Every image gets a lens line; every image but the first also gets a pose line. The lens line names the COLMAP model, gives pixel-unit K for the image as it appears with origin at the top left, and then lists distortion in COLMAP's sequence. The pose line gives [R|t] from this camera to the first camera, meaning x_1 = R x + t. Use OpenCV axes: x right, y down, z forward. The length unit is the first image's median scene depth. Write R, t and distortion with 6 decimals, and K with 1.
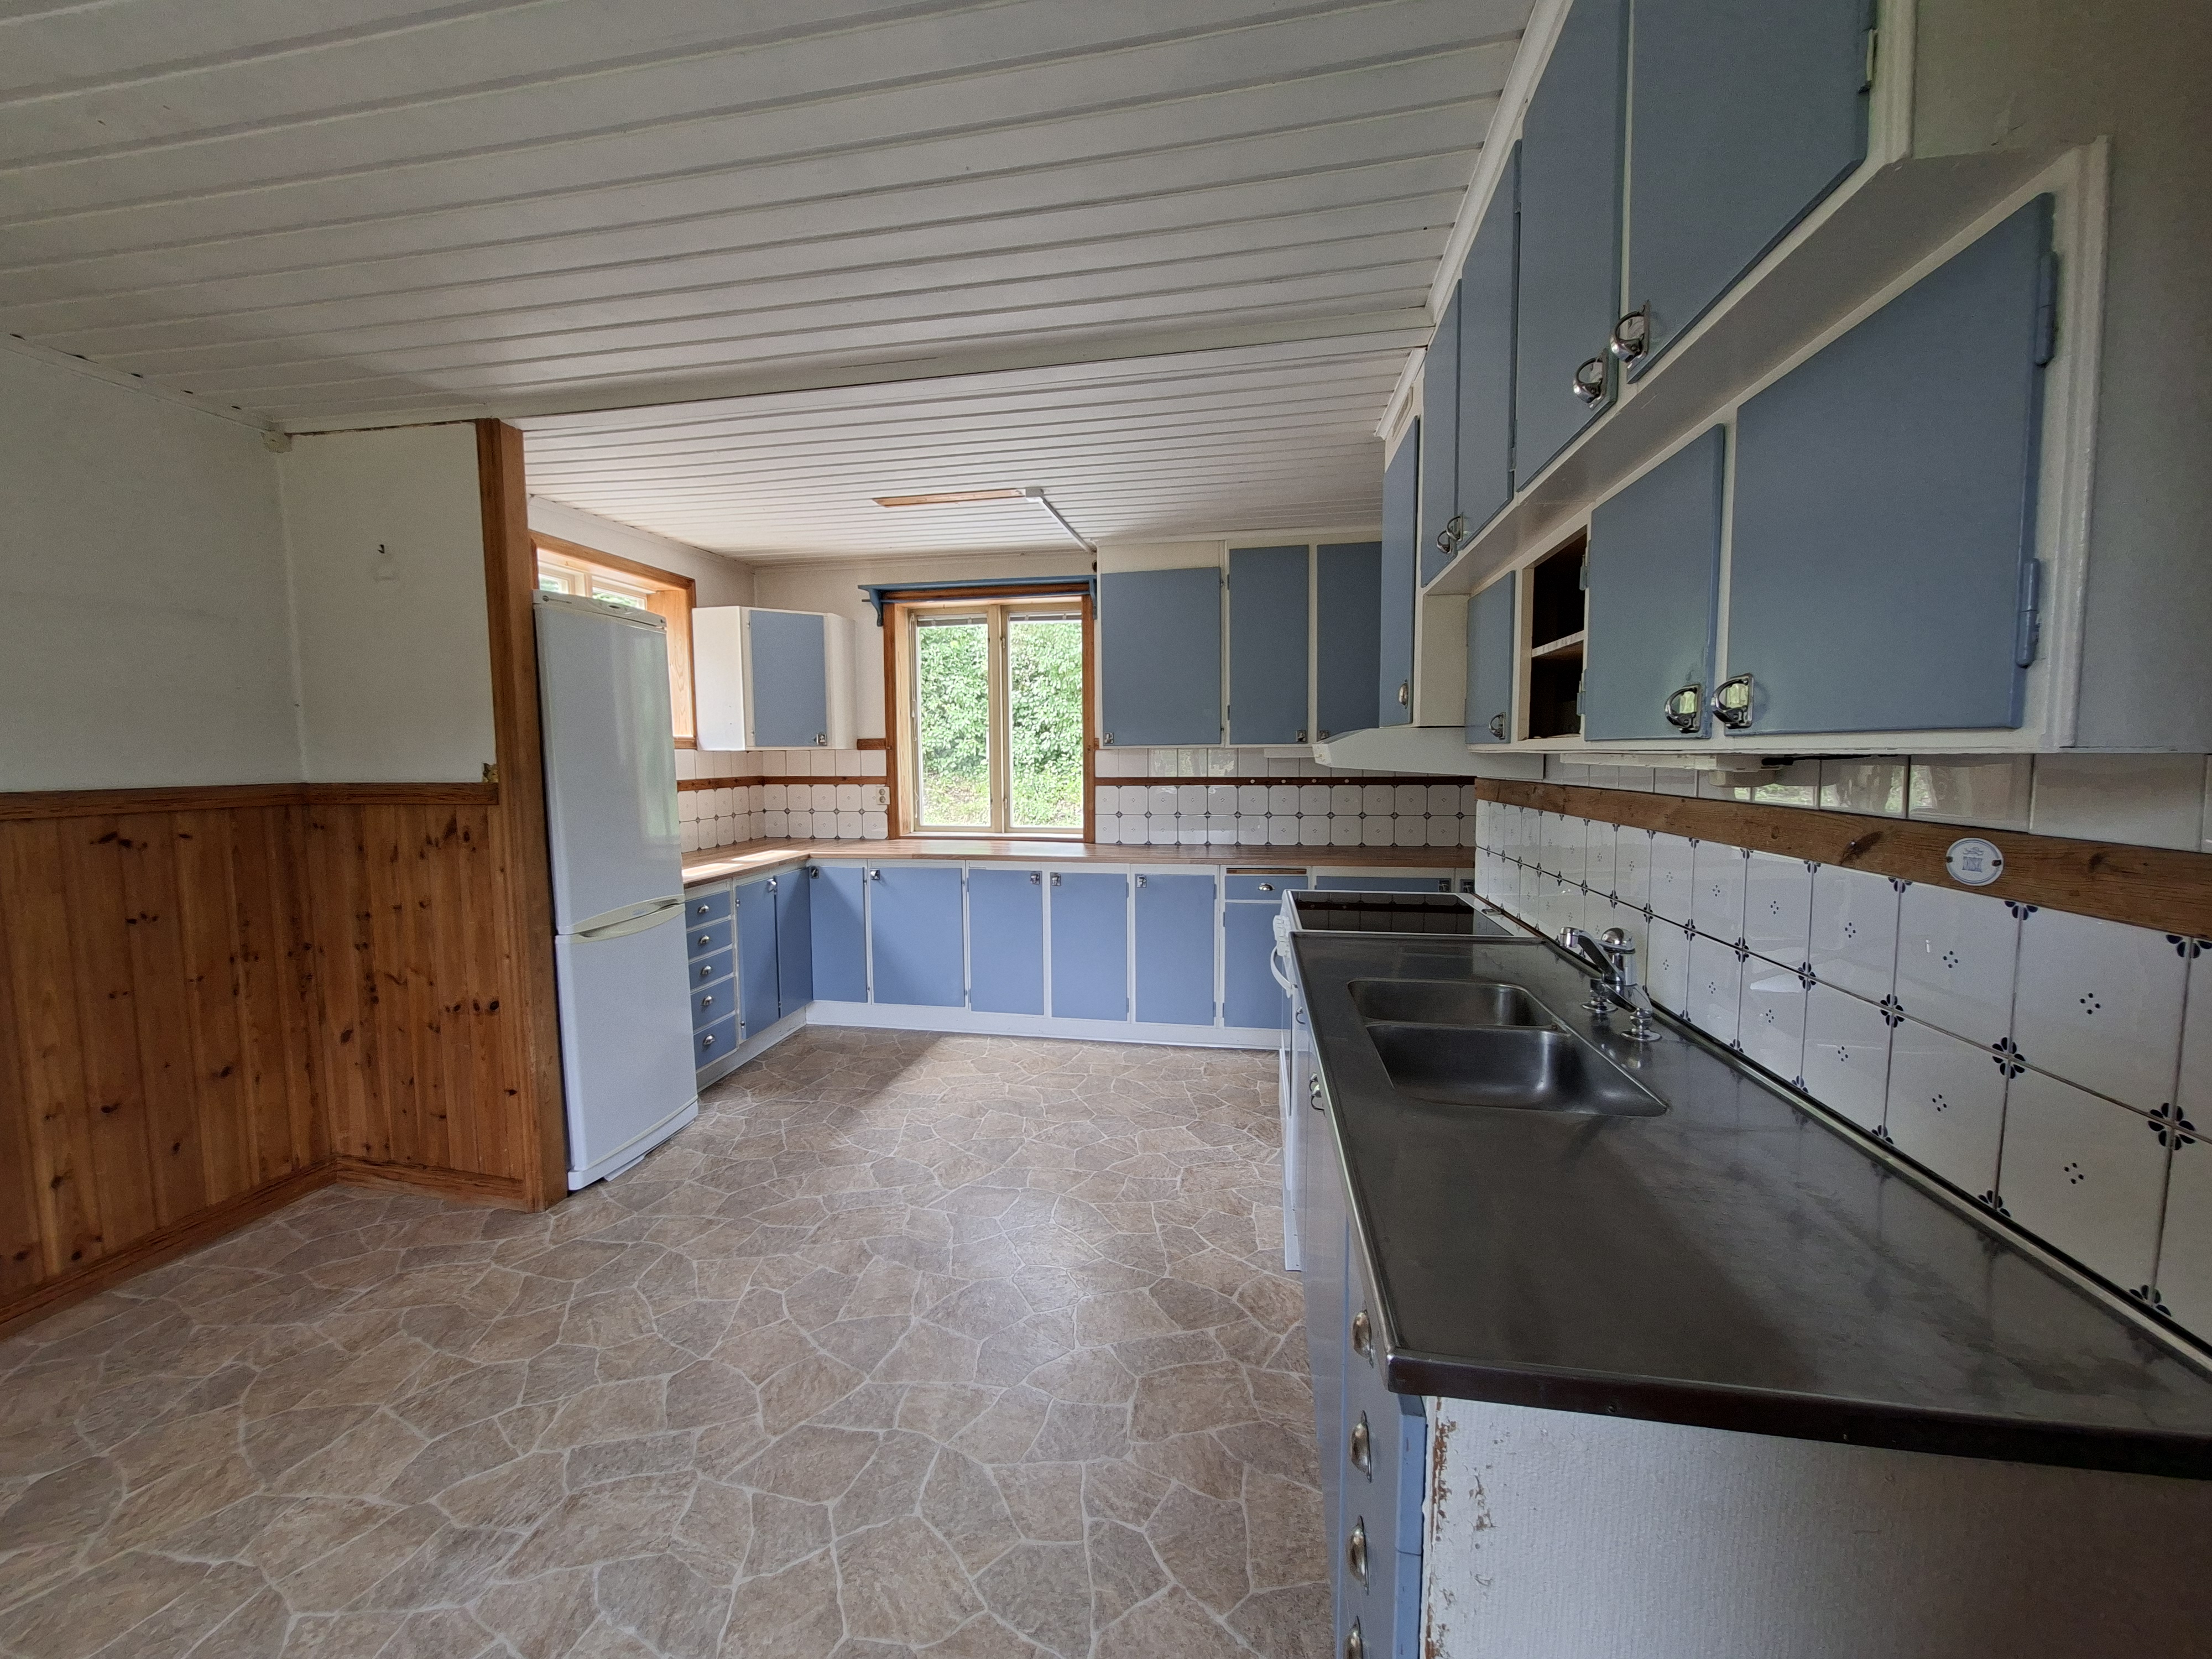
lens RADIAL K [[886.9, 0, 1094.8], [0, 886.9, 826.6], [0, 0, 1]] dist [0.002660, -0.000334]
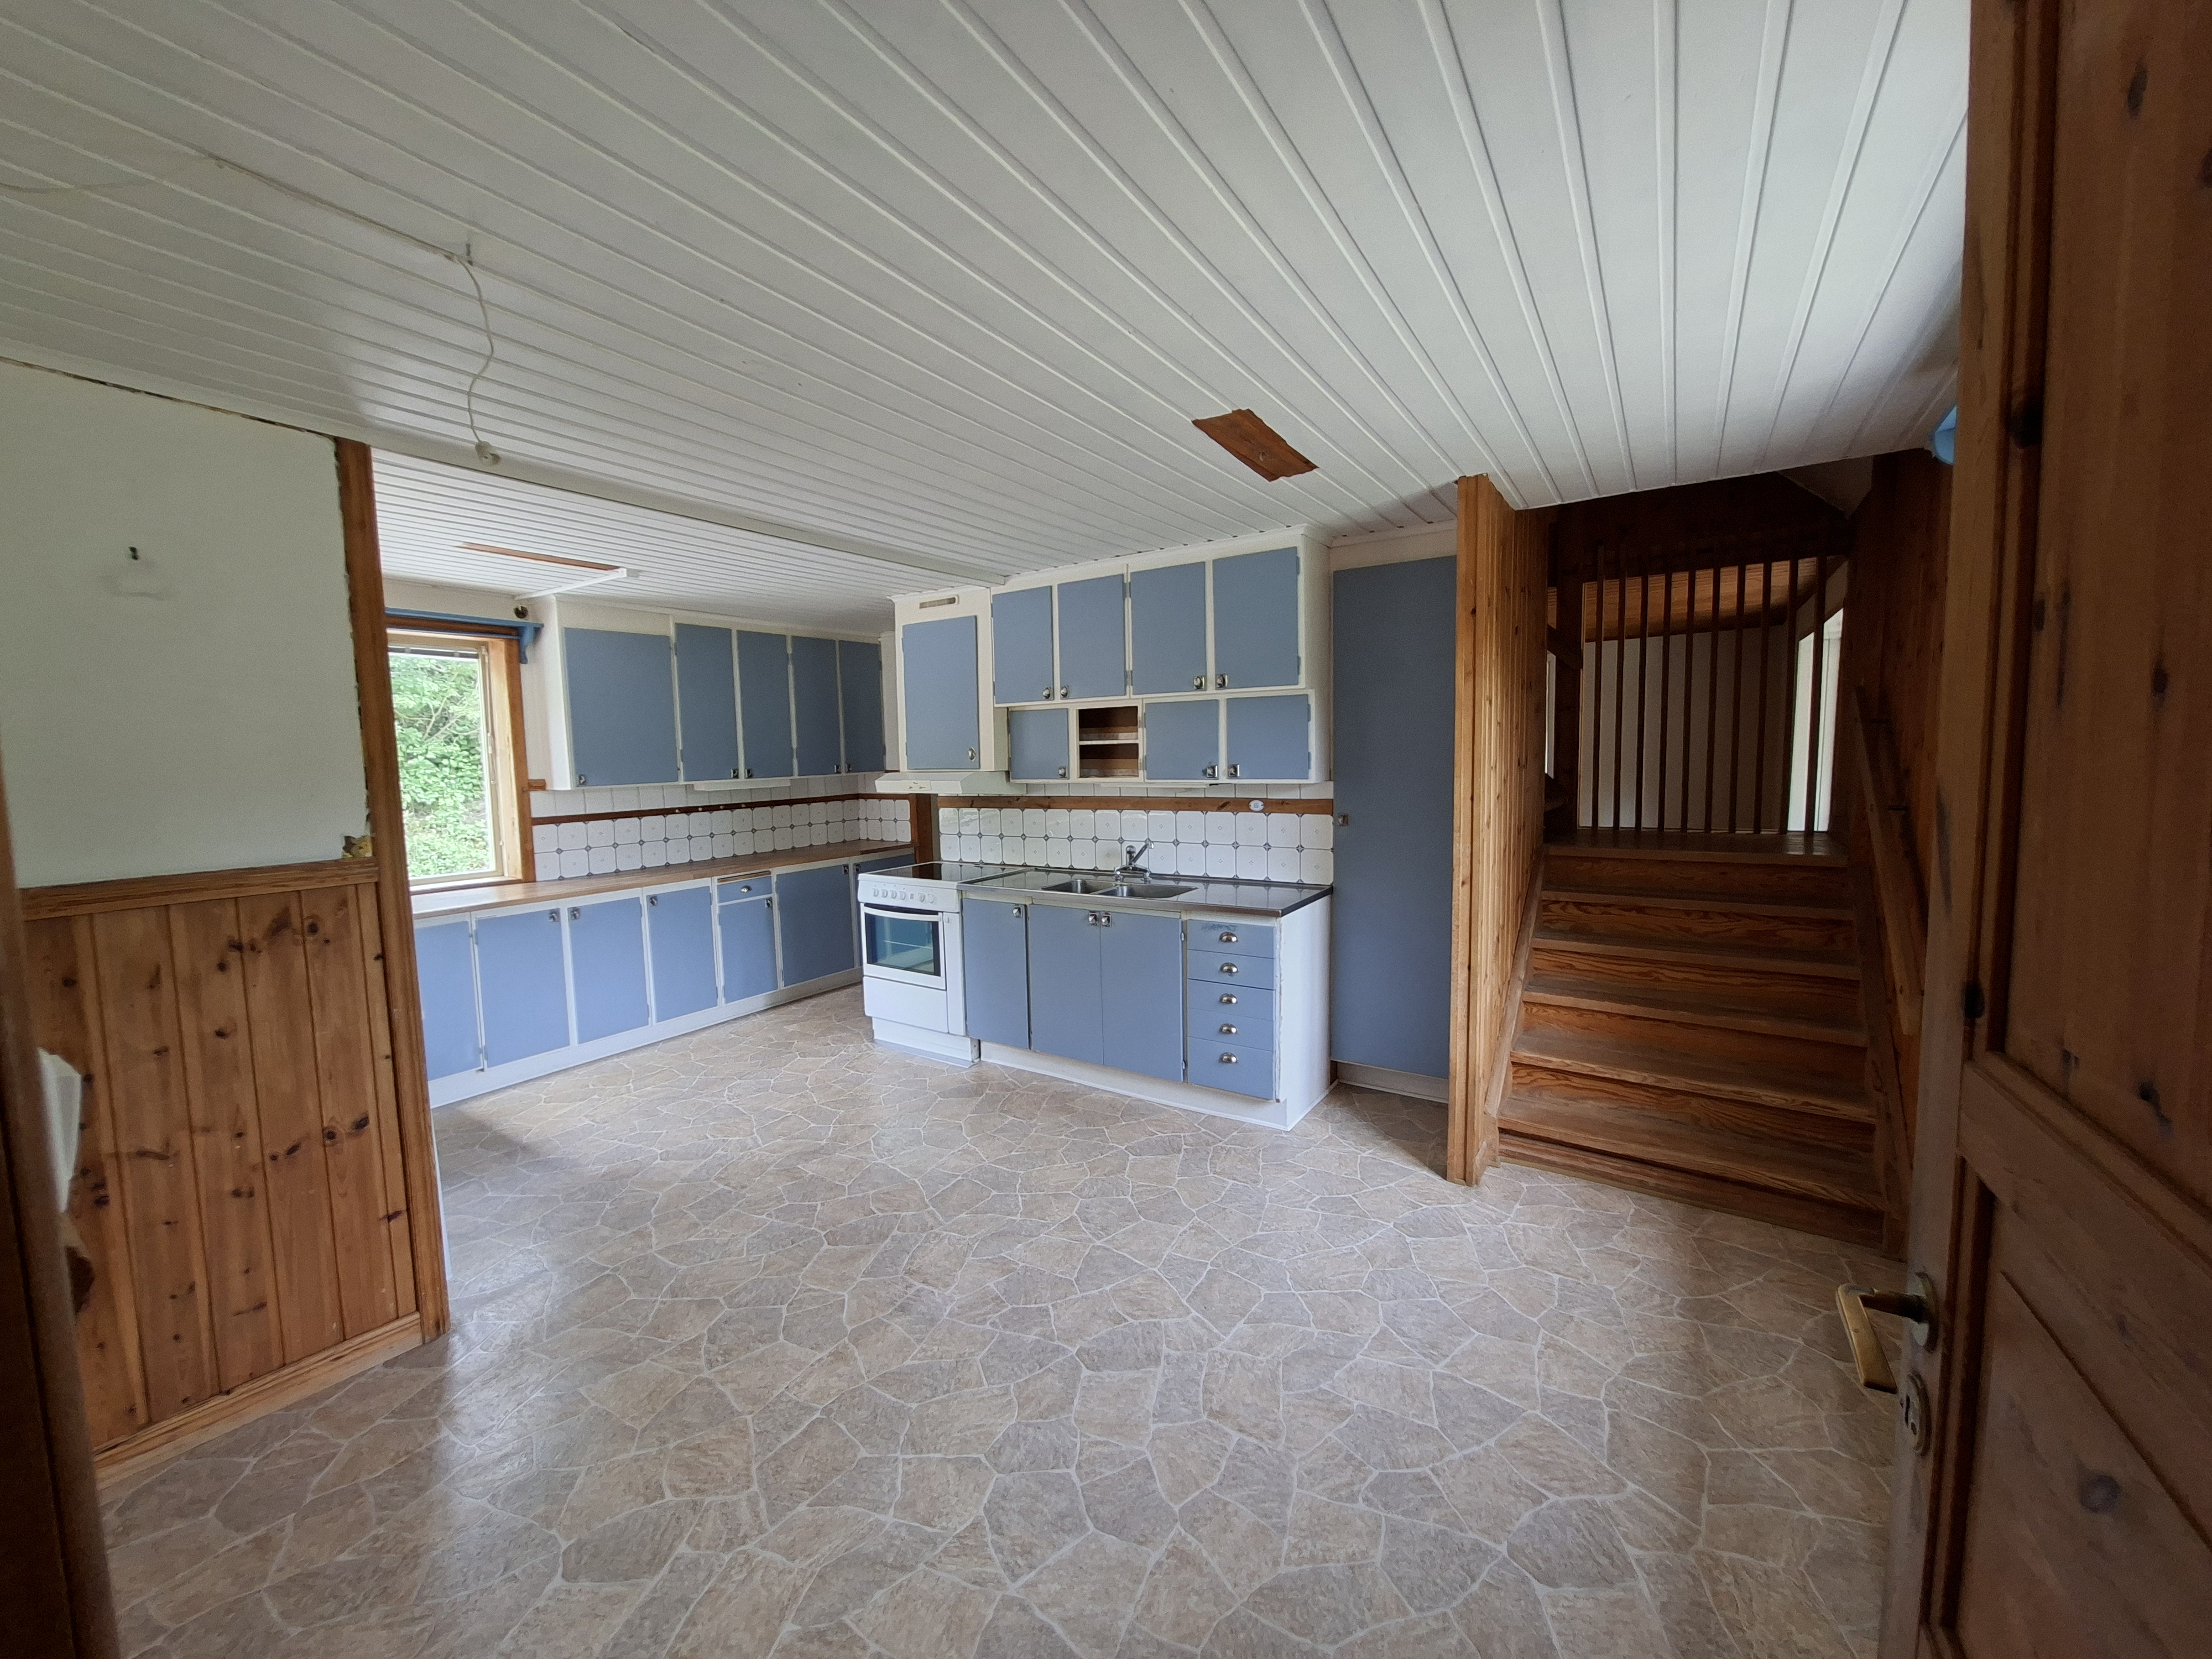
lens RADIAL K [[886.9, 0, 1107.1], [0, 886.9, 826.6], [0, 0, 1]] dist [0.002660, -0.000334]
pose [[0.363394, -0.080472, 0.928154, -0.933284], [0.096996, 0.994116, 0.048215, -0.039083], [-0.926573, 0.072506, 0.369061, 0.013177]]
